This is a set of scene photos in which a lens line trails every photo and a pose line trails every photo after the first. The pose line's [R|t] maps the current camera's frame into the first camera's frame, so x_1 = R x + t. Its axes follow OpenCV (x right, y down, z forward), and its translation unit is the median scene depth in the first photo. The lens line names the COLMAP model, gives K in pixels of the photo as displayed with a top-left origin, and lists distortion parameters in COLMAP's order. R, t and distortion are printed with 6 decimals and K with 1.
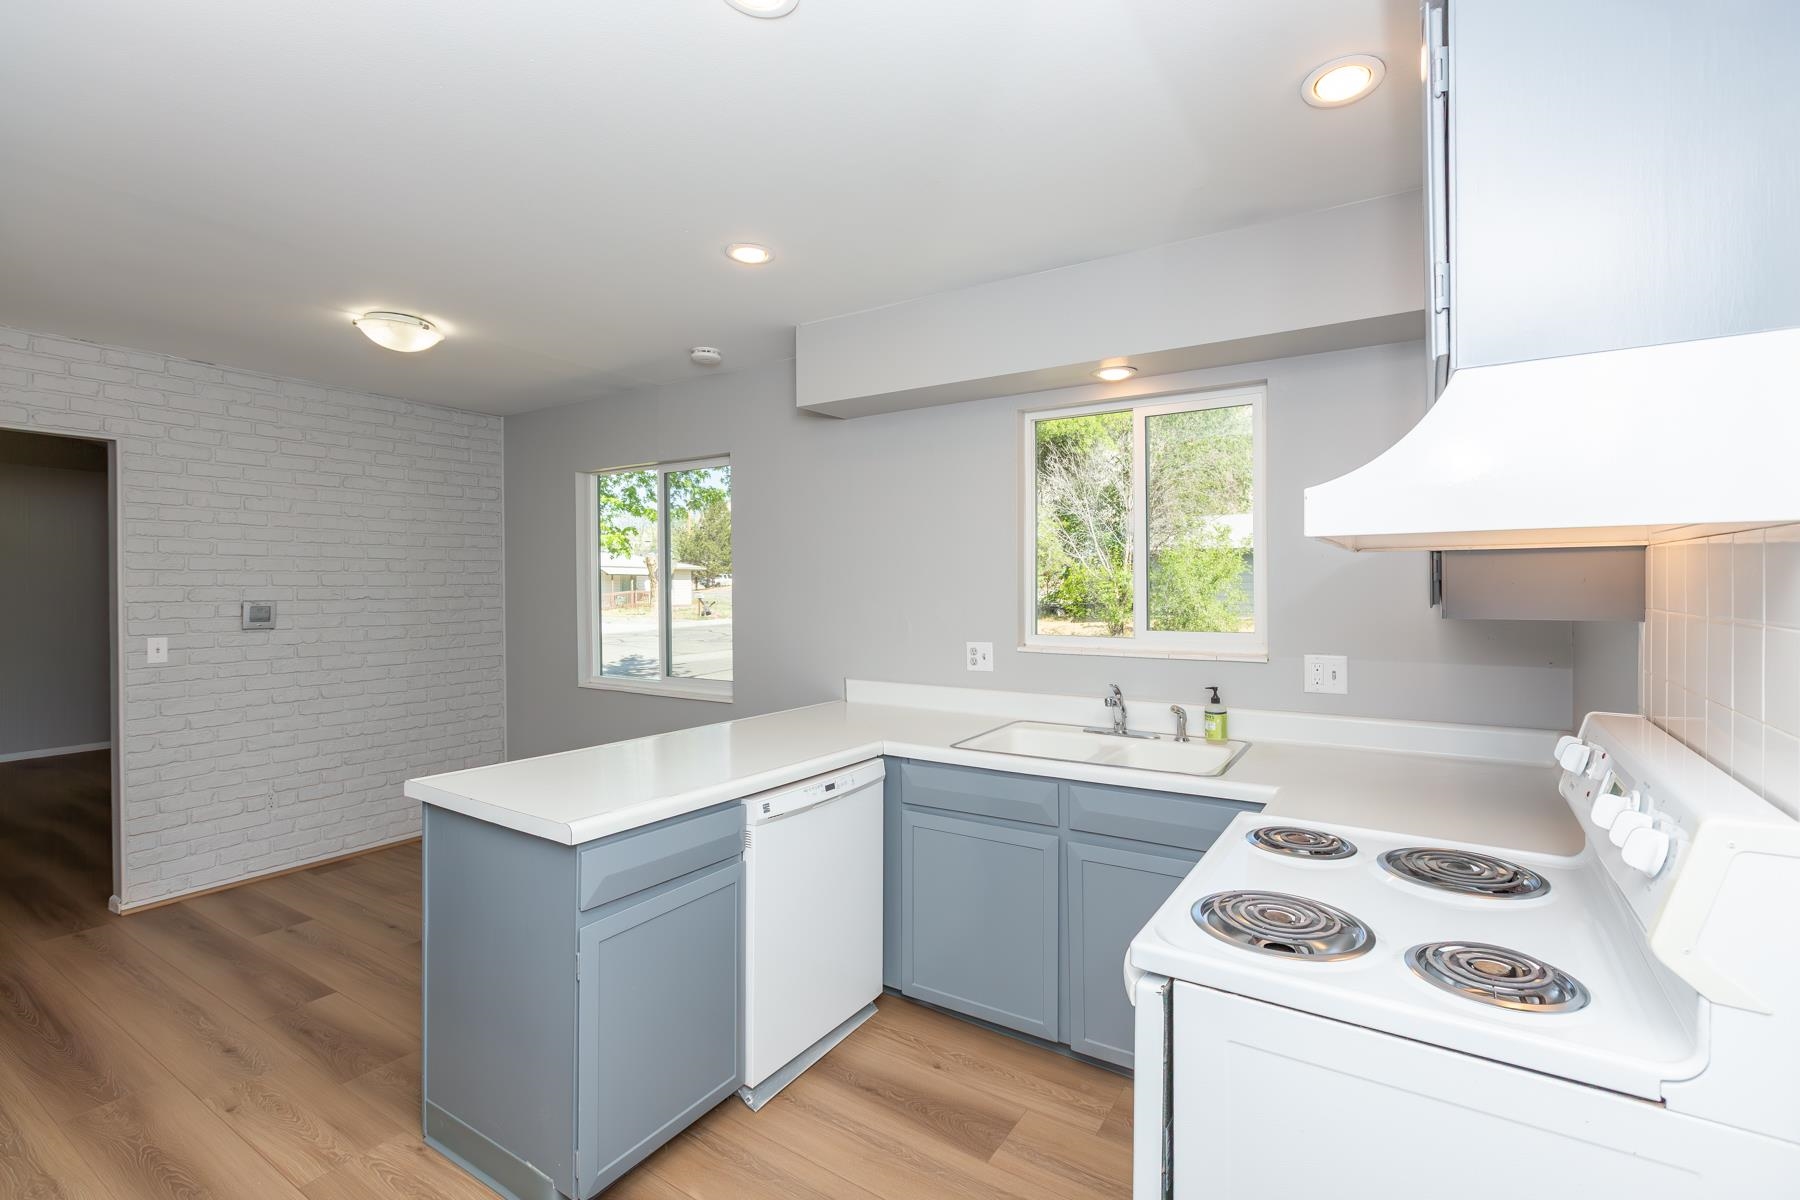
lens RADIAL K [[807.8, 0, 911.9], [0, 807.8, 589.7], [0, 0, 1]] dist [0.006872, -0.002747]
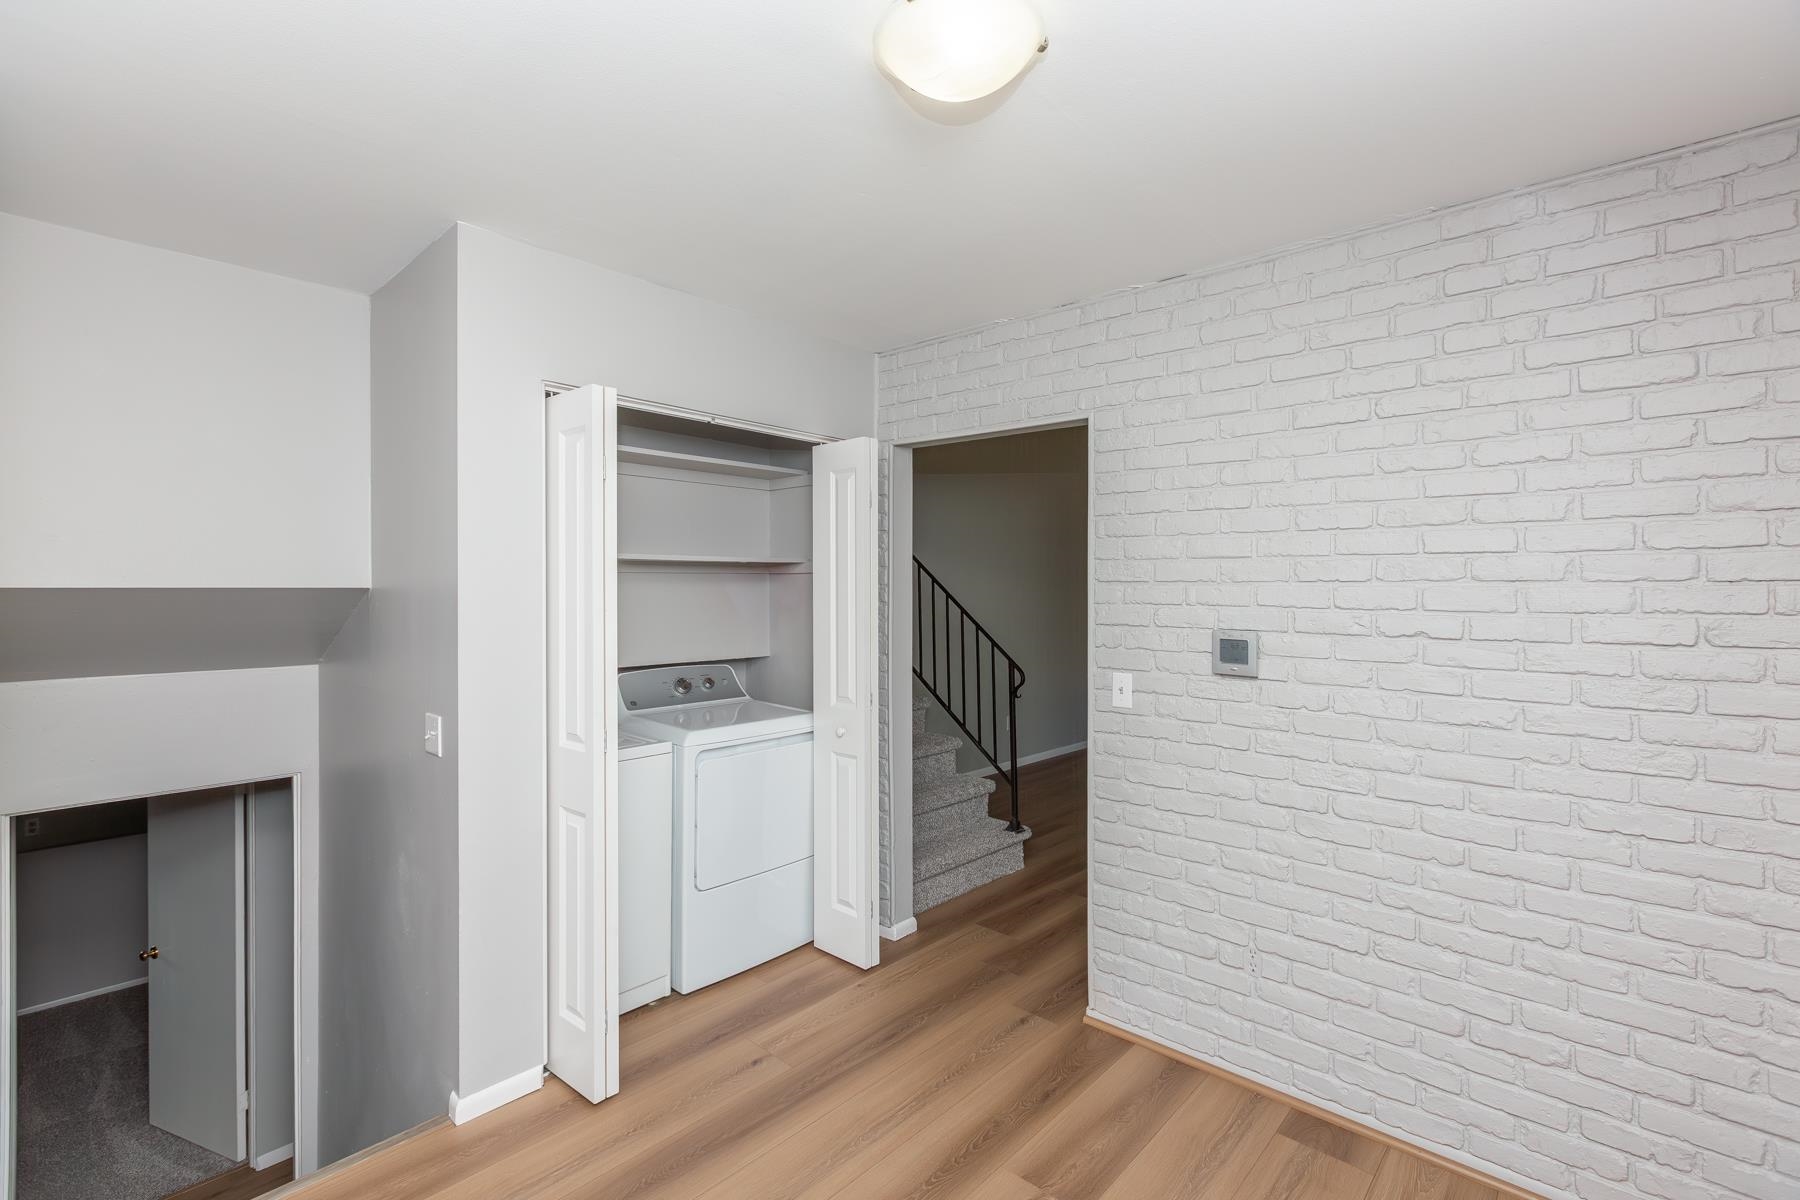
lens RADIAL K [[807.8, 0, 909.7], [0, 807.8, 589.0], [0, 0, 1]] dist [0.006872, -0.002747]
pose [[-0.155133, 0.005357, -0.987879, -0.148932], [-0.010245, 0.999923, 0.007031, -0.018124], [0.987840, 0.011212, -0.155066, 0.806240]]
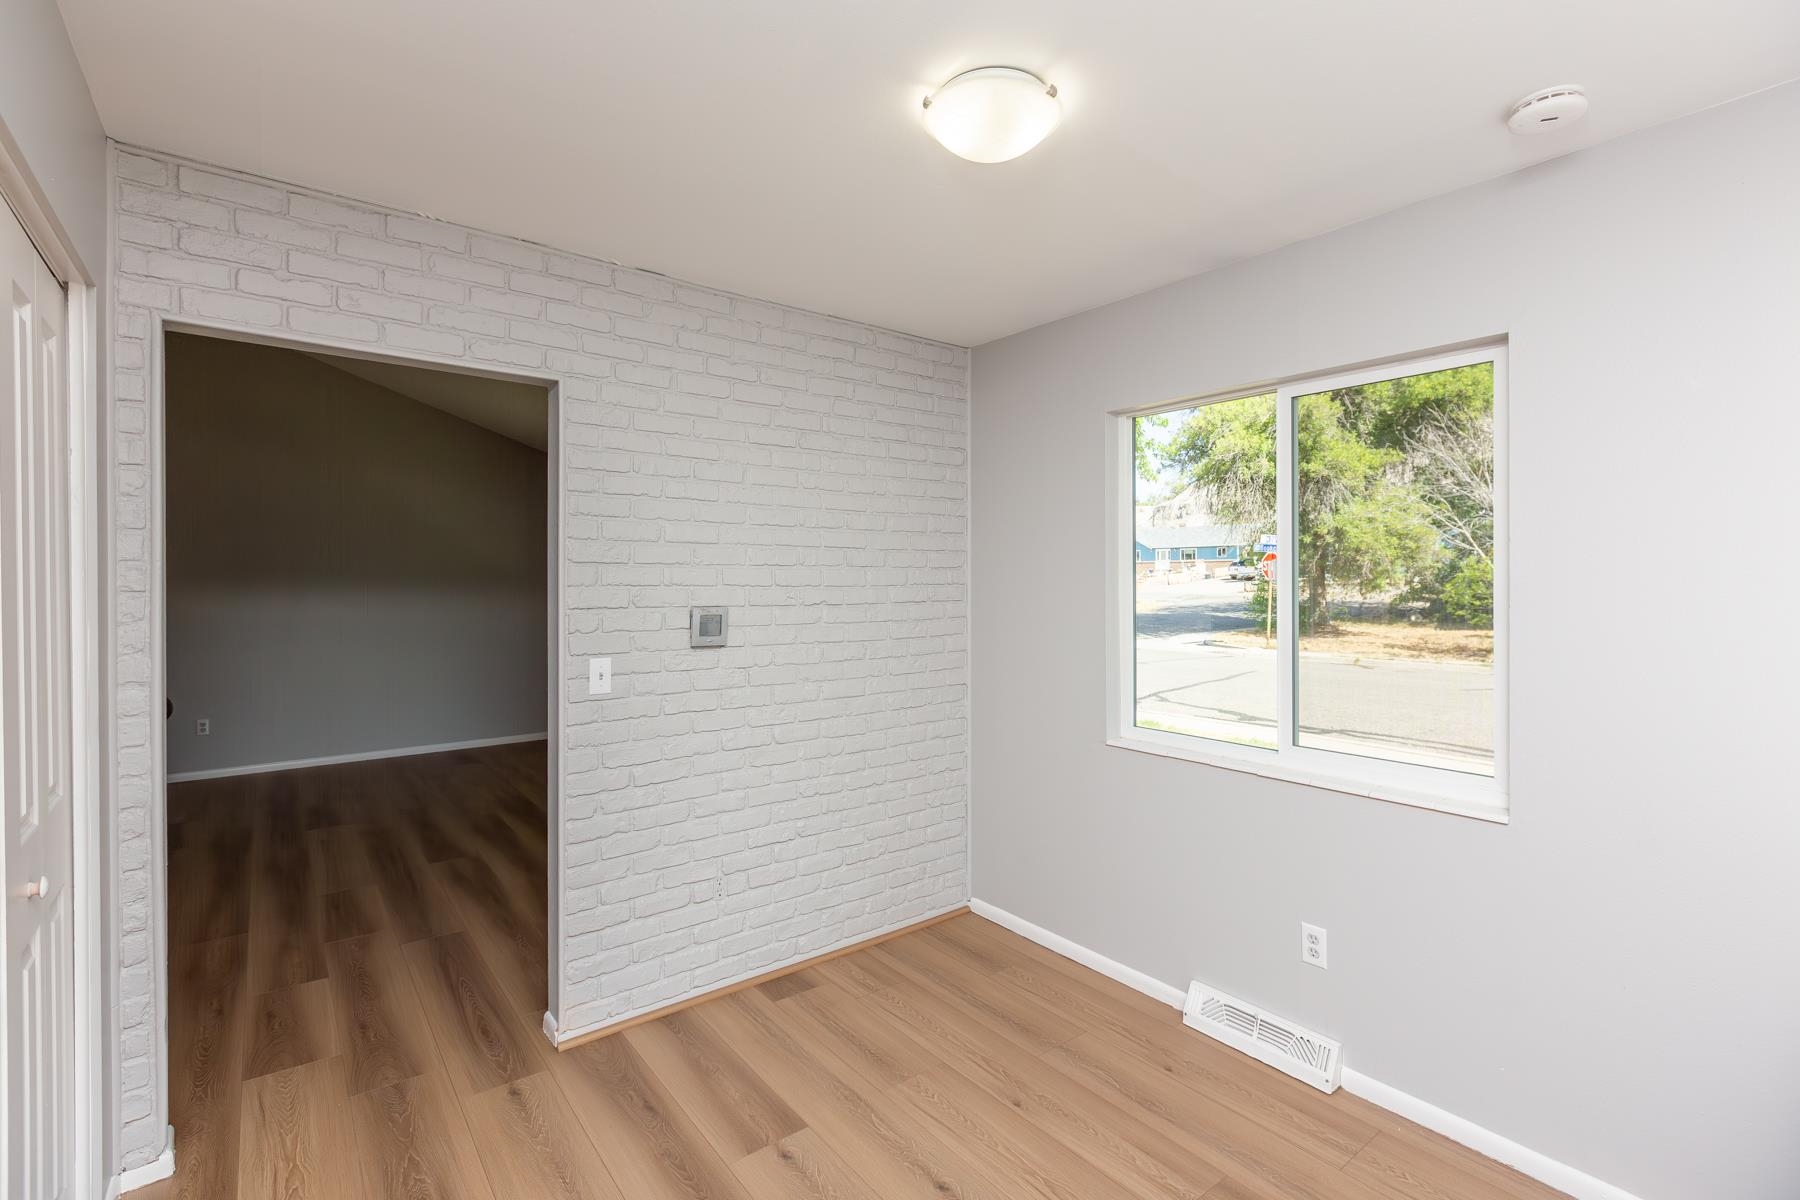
lens RADIAL K [[807.8, 0, 881.7], [0, 807.8, 582.5], [0, 0, 1]] dist [0.006872, -0.002747]
pose [[0.939161, 0.006434, -0.343417, -0.398236], [-0.007748, 0.999967, -0.002454, -0.006481], [0.343390, 0.004966, 0.939180, 0.365301]]
